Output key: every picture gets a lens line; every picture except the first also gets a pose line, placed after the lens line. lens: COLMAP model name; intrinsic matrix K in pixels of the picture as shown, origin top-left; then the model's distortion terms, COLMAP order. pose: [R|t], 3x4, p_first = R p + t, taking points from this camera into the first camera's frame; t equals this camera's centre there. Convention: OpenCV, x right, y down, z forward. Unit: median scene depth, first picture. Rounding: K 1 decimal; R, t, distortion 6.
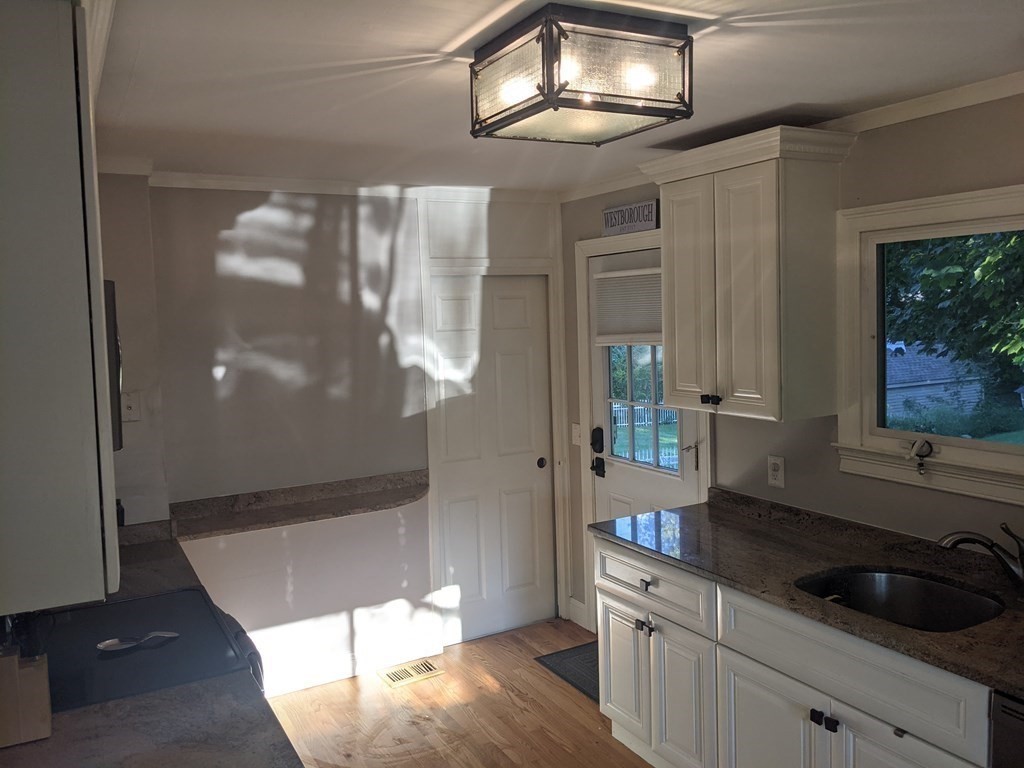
lens RADIAL K [[811.6, 0, 493.3], [0, 811.6, 364.3], [0, 0, 1]] dist [0.052001, -0.088451]
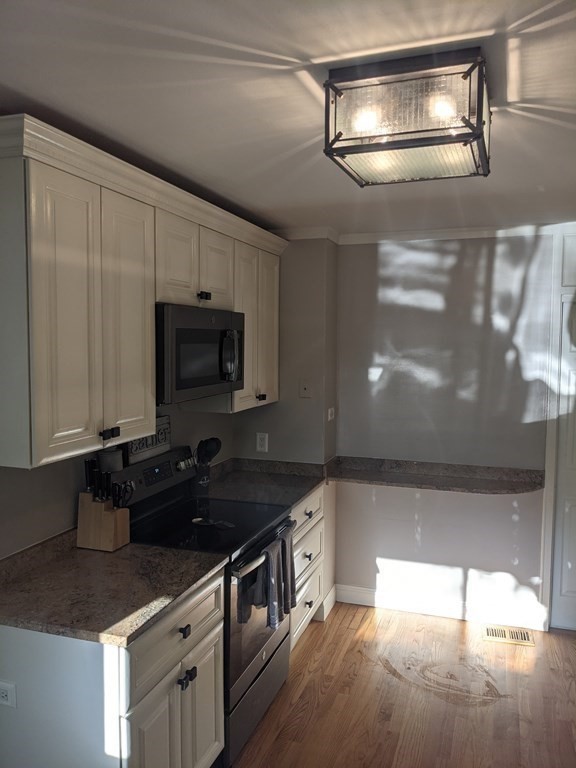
lens RADIAL K [[608.7, 0, 292.6], [0, 608.7, 384.3], [0, 0, 1]] dist [0.052001, -0.088451]
pose [[0.677365, 0.088600, -0.730292, 0.343344], [-0.075819, 0.995842, 0.050493, -0.010584], [0.731729, 0.021168, 0.681266, 0.166569]]
